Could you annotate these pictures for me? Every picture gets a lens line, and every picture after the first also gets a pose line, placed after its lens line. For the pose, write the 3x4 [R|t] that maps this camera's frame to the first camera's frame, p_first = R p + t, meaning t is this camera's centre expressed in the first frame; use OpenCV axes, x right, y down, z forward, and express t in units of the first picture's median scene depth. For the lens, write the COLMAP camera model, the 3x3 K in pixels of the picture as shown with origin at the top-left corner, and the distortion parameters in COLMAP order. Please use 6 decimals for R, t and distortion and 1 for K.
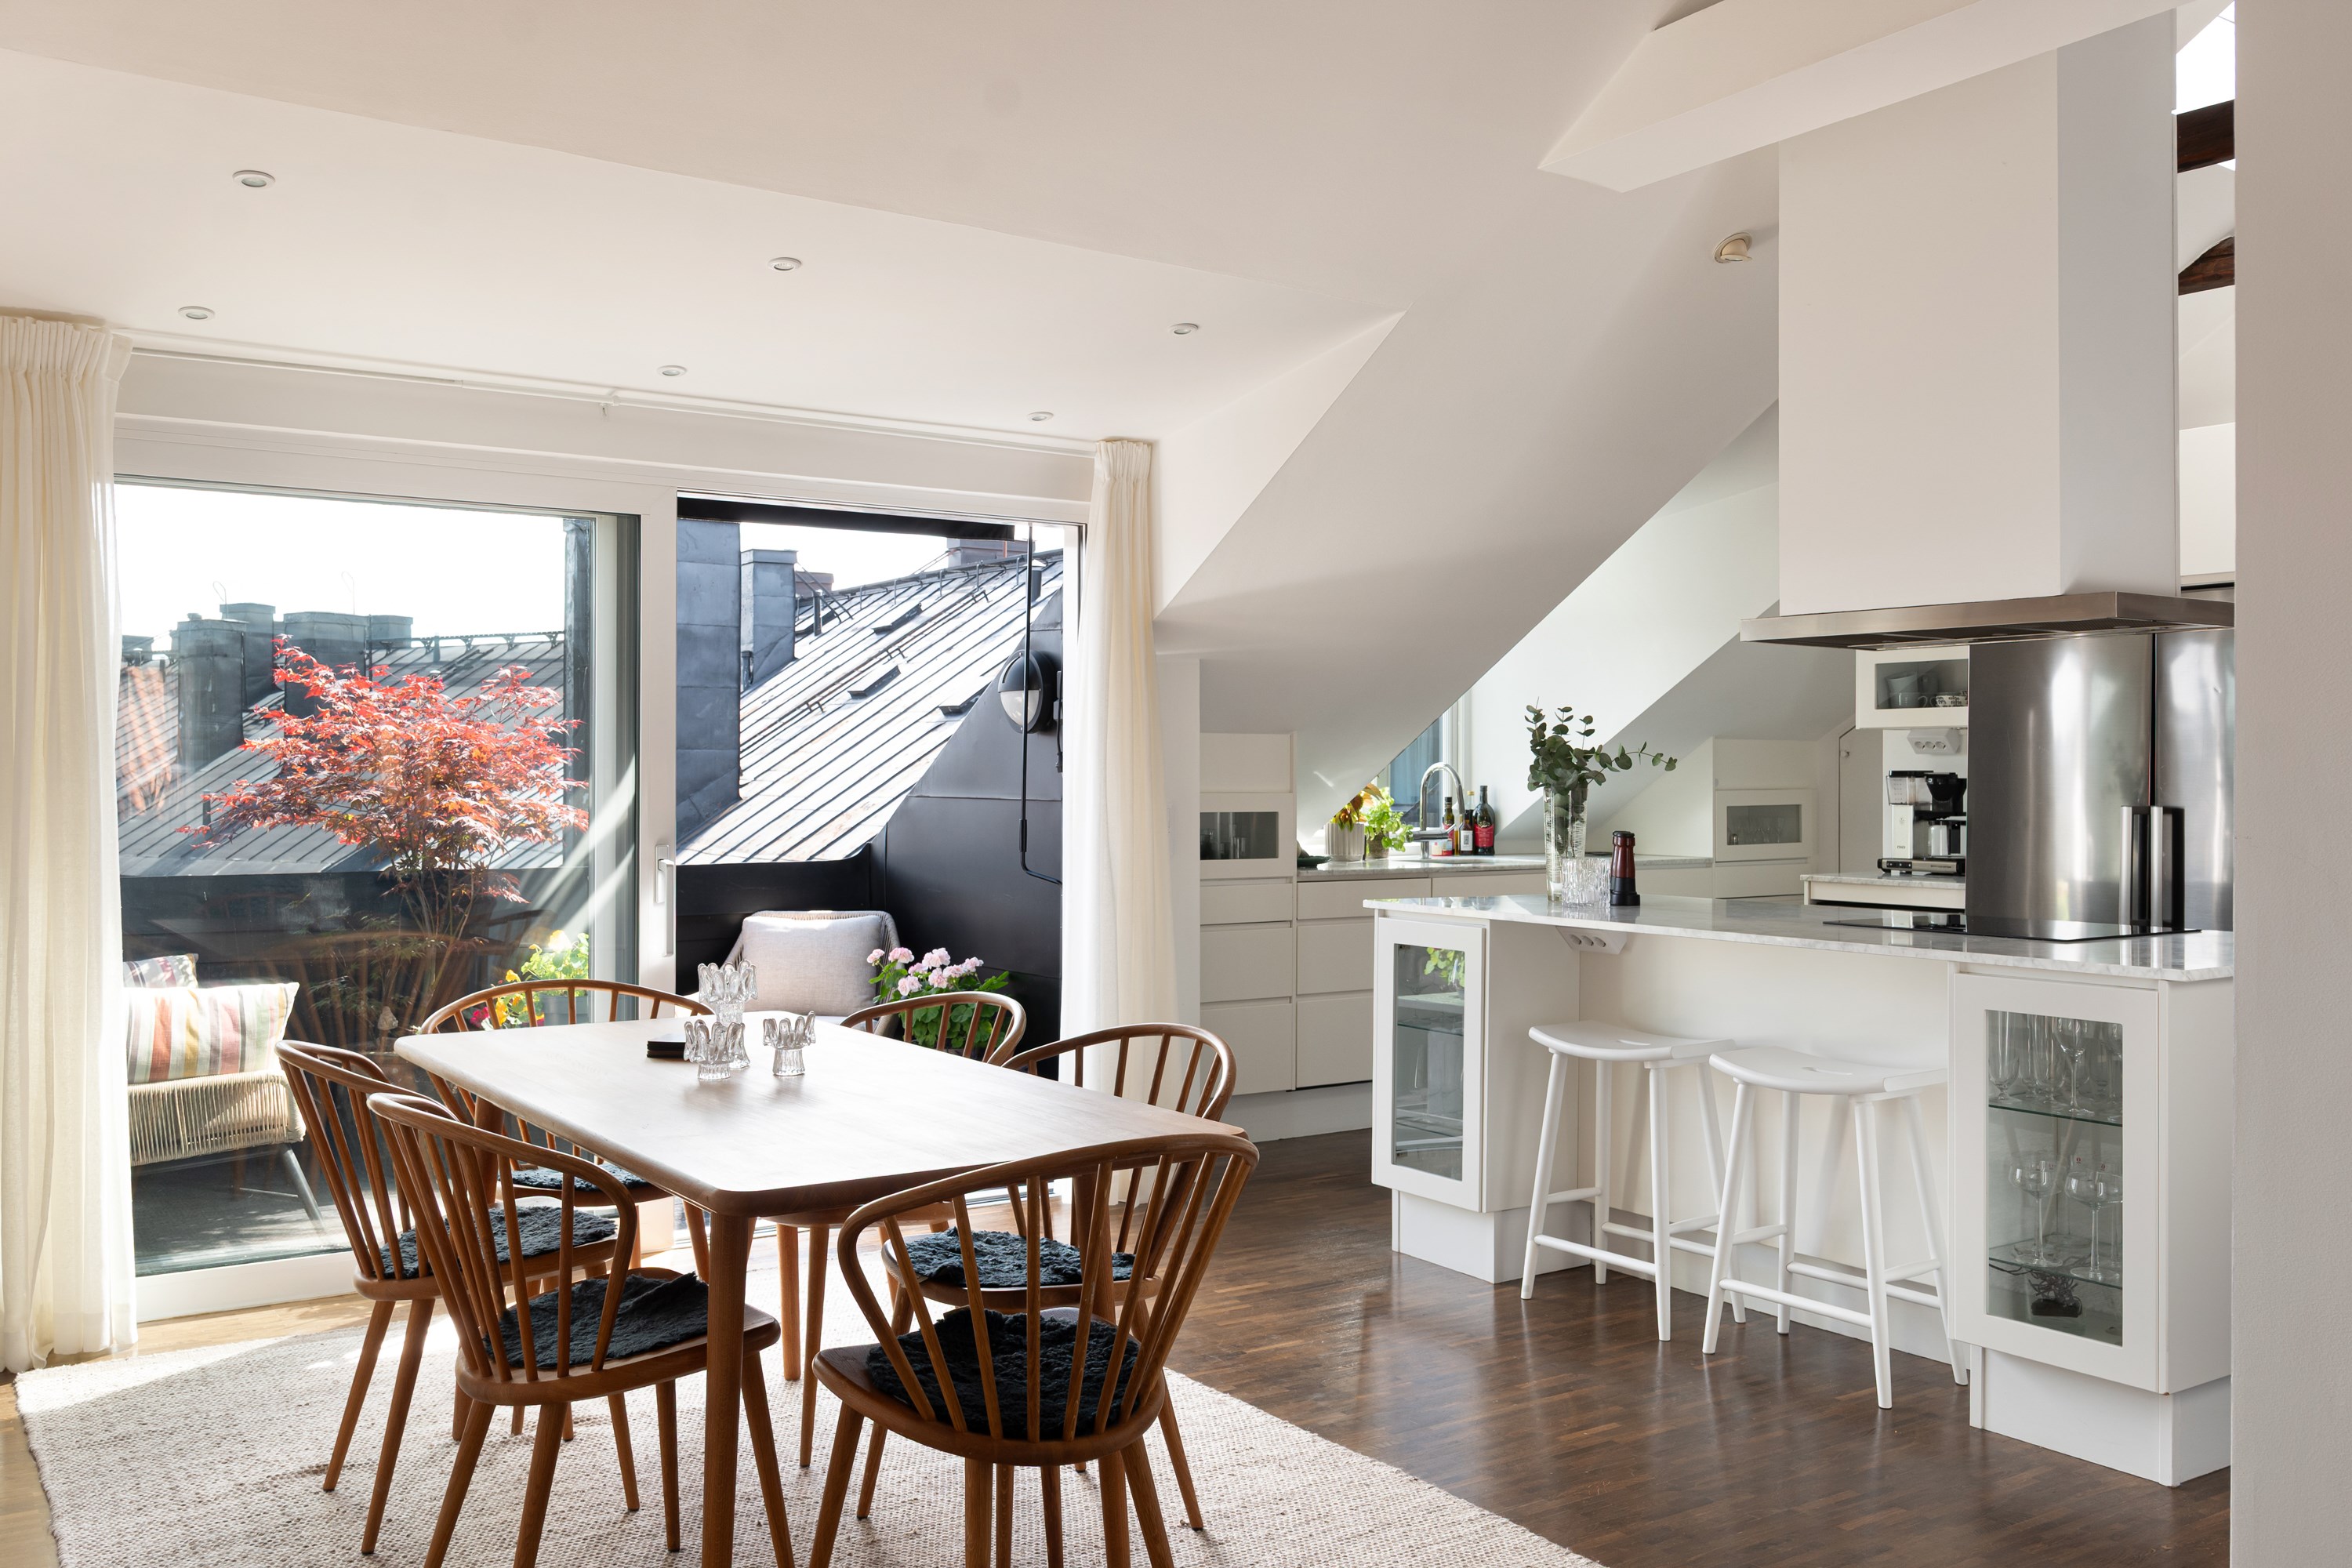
lens RADIAL K [[1970.2, 0, 1168.6], [0, 1970.2, 768.9], [0, 0, 1]] dist [0.007203, 0.000312]
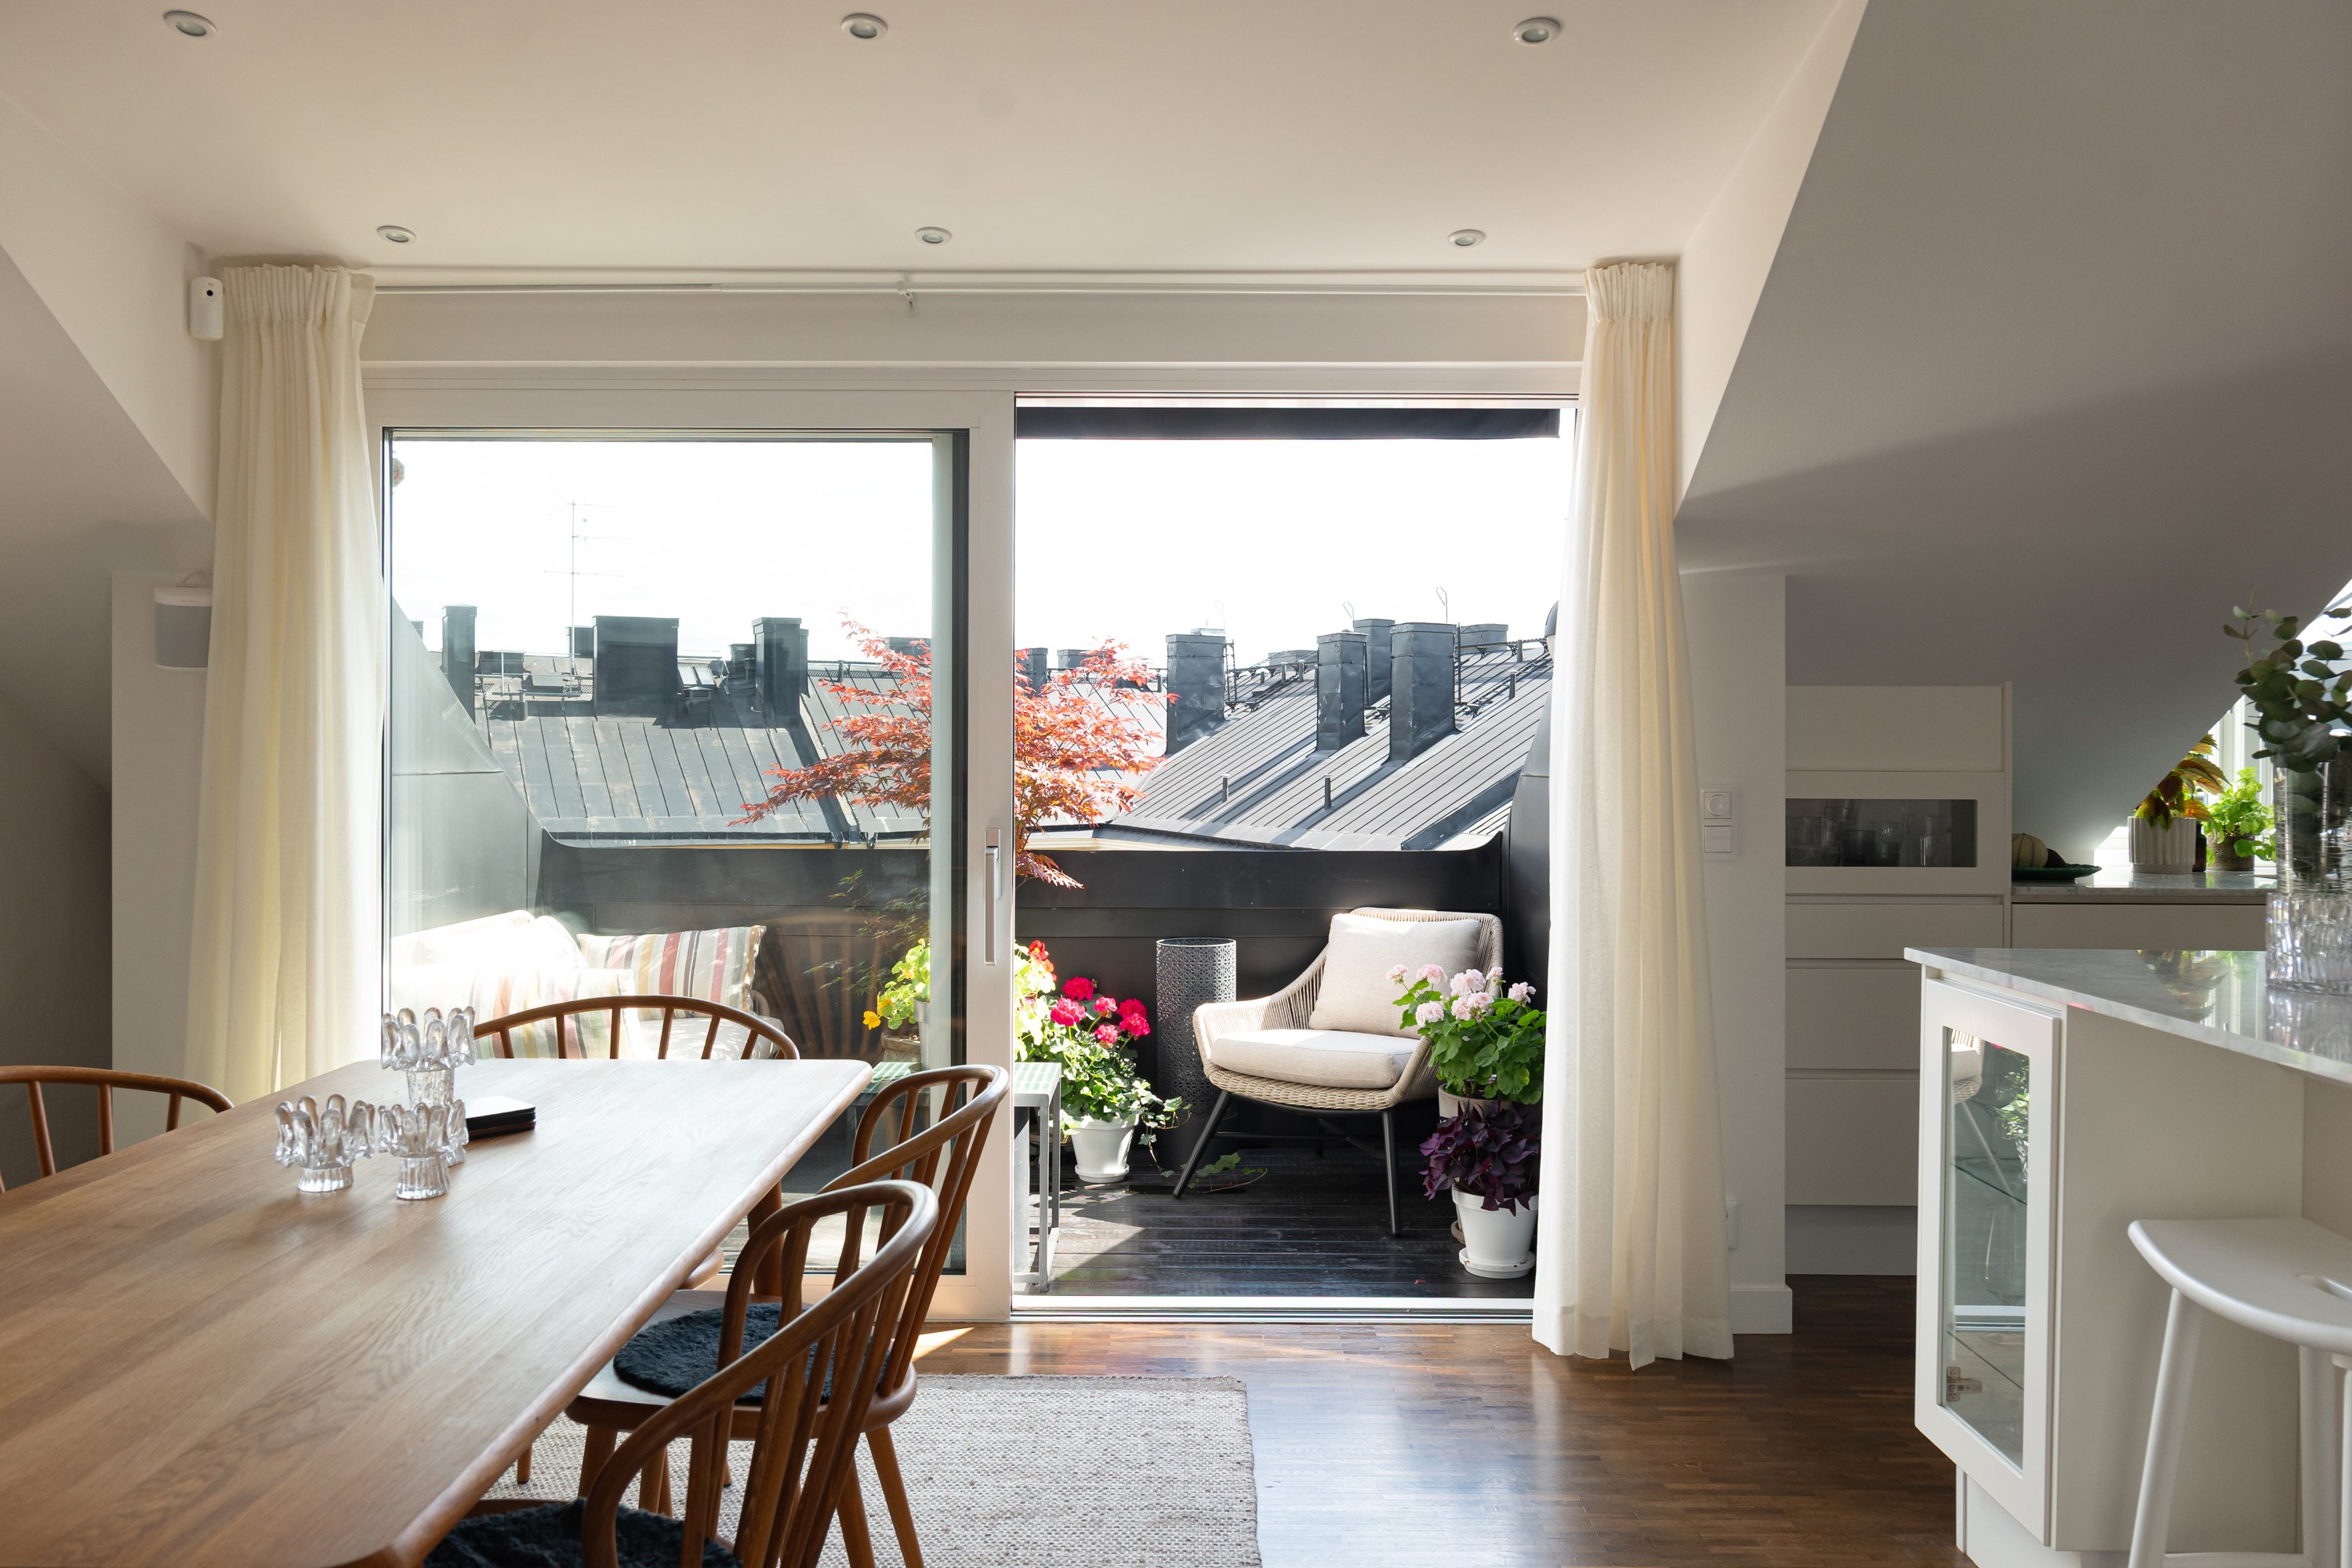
lens RADIAL K [[1740.5, 0, 1184.0], [0, 1740.5, 773.7], [0, 0, 1]] dist [-0.005725, -0.003731]
pose [[0.828500, 0.003827, -0.559975, 0.205564], [0.000845, 0.999967, 0.008085, 0.009293], [0.559988, -0.007172, 0.828470, 0.428404]]
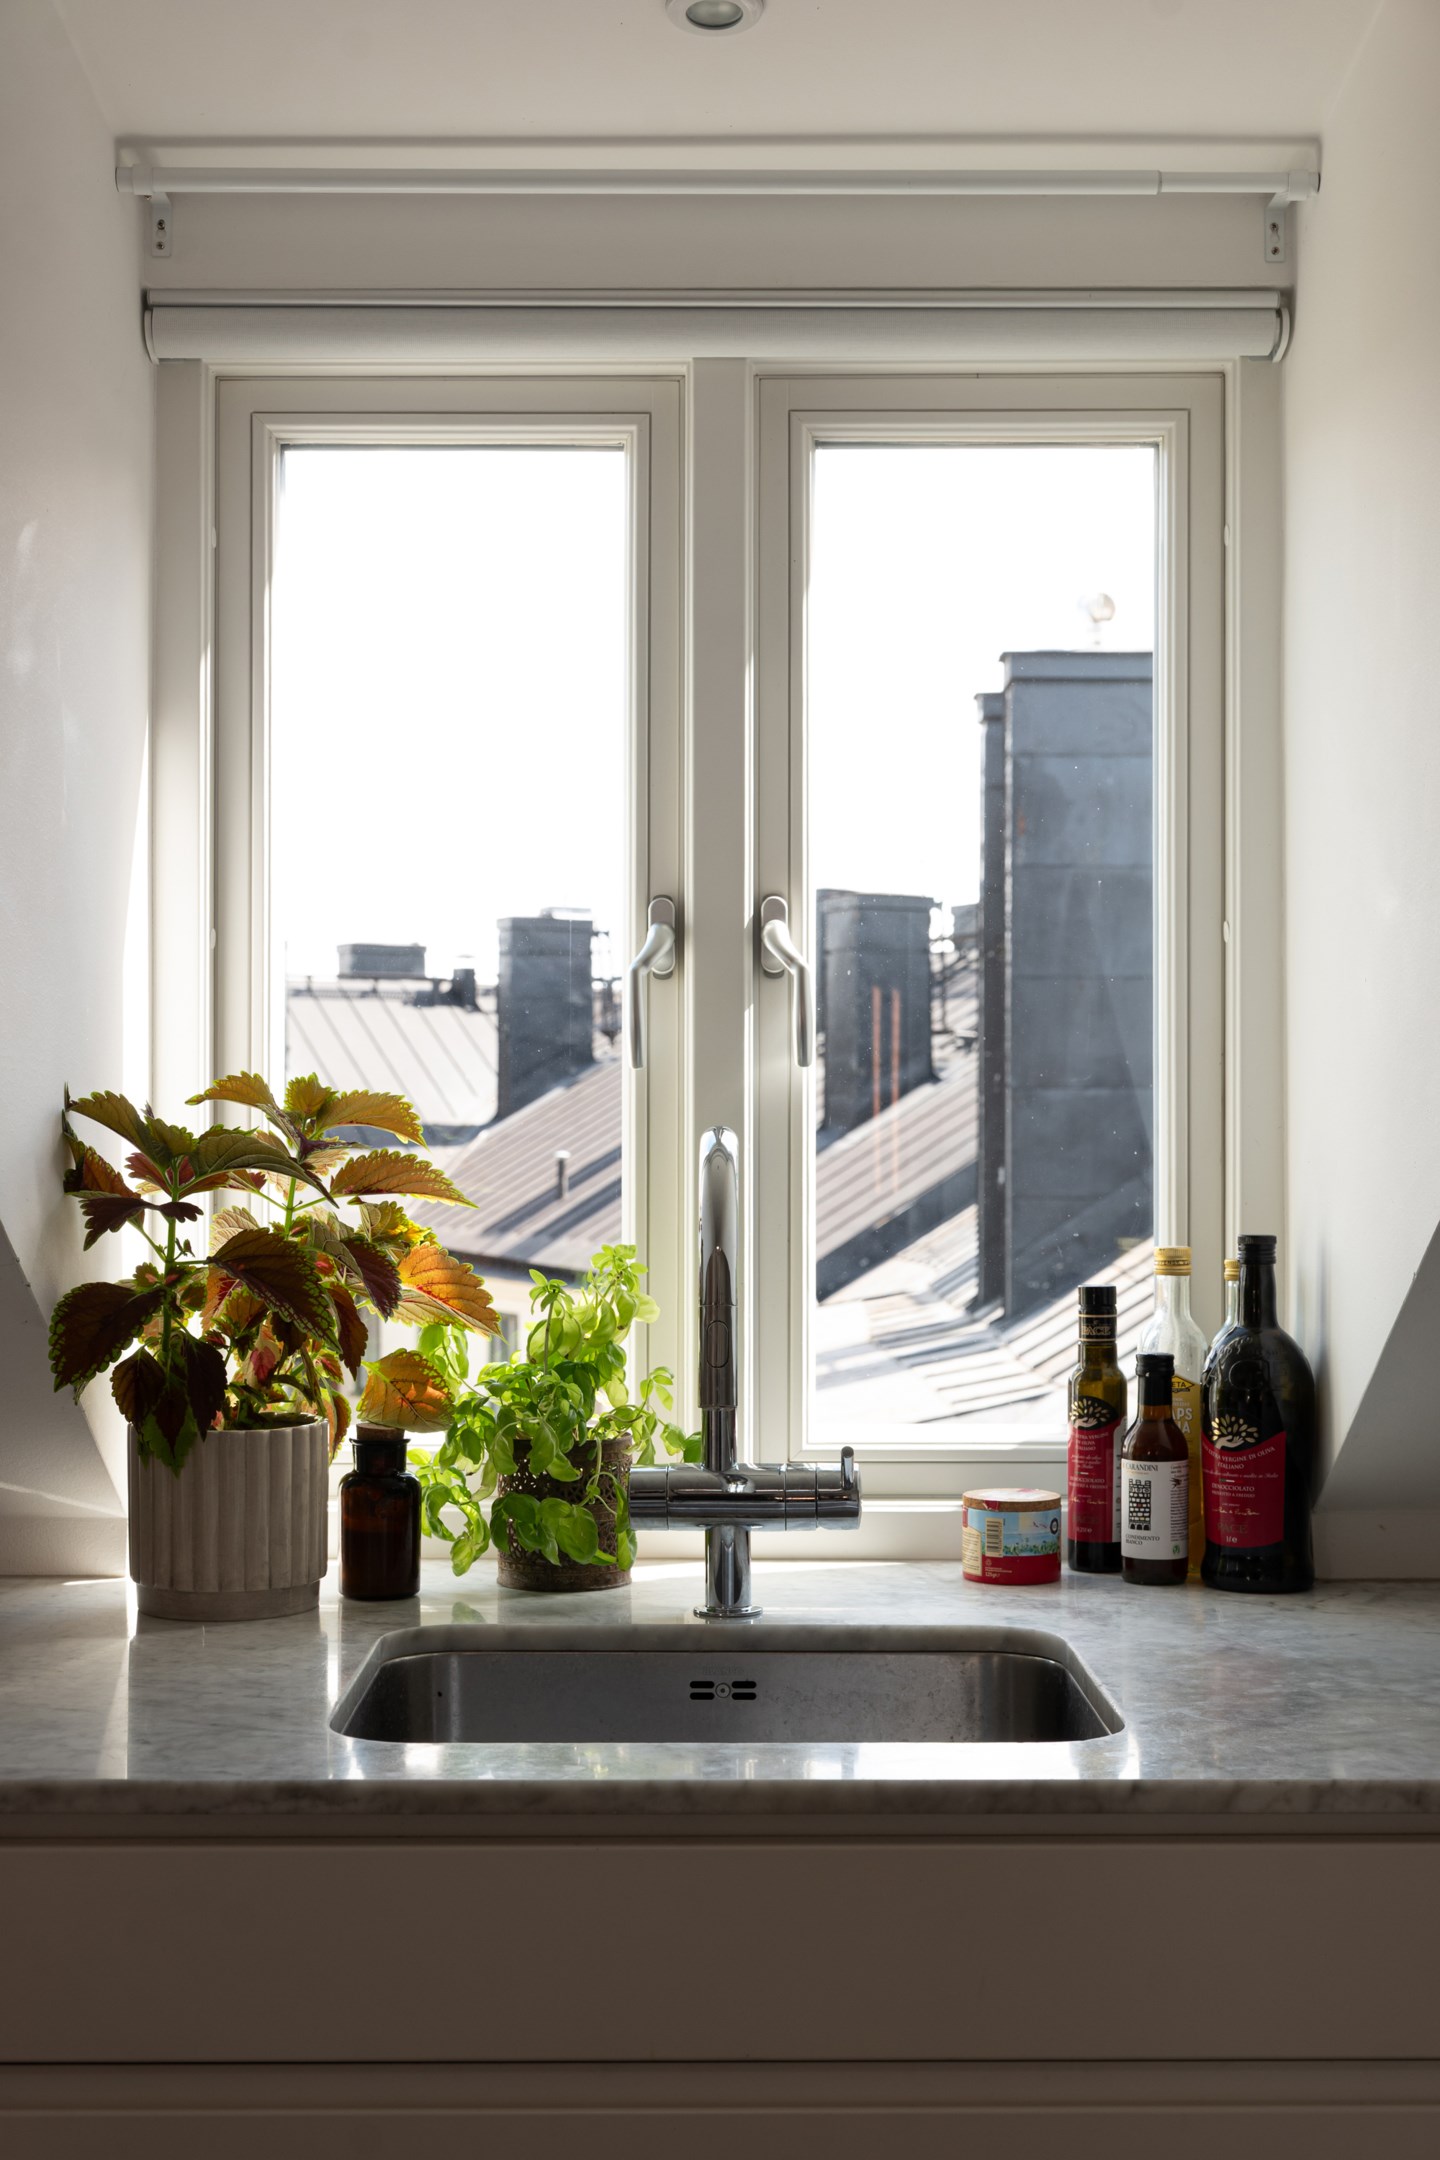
lens RADIAL K [[2788.8, 0, 720.0], [0, 2788.8, 1080.0], [0, 0, 1]] dist [0.011460, 0.005122]
pose [[0.836764, -0.011708, -0.547439, 0.368615], [0.004463, 0.999884, -0.014564, -0.005574], [0.547546, 0.009743, 0.836719, 0.990306]]
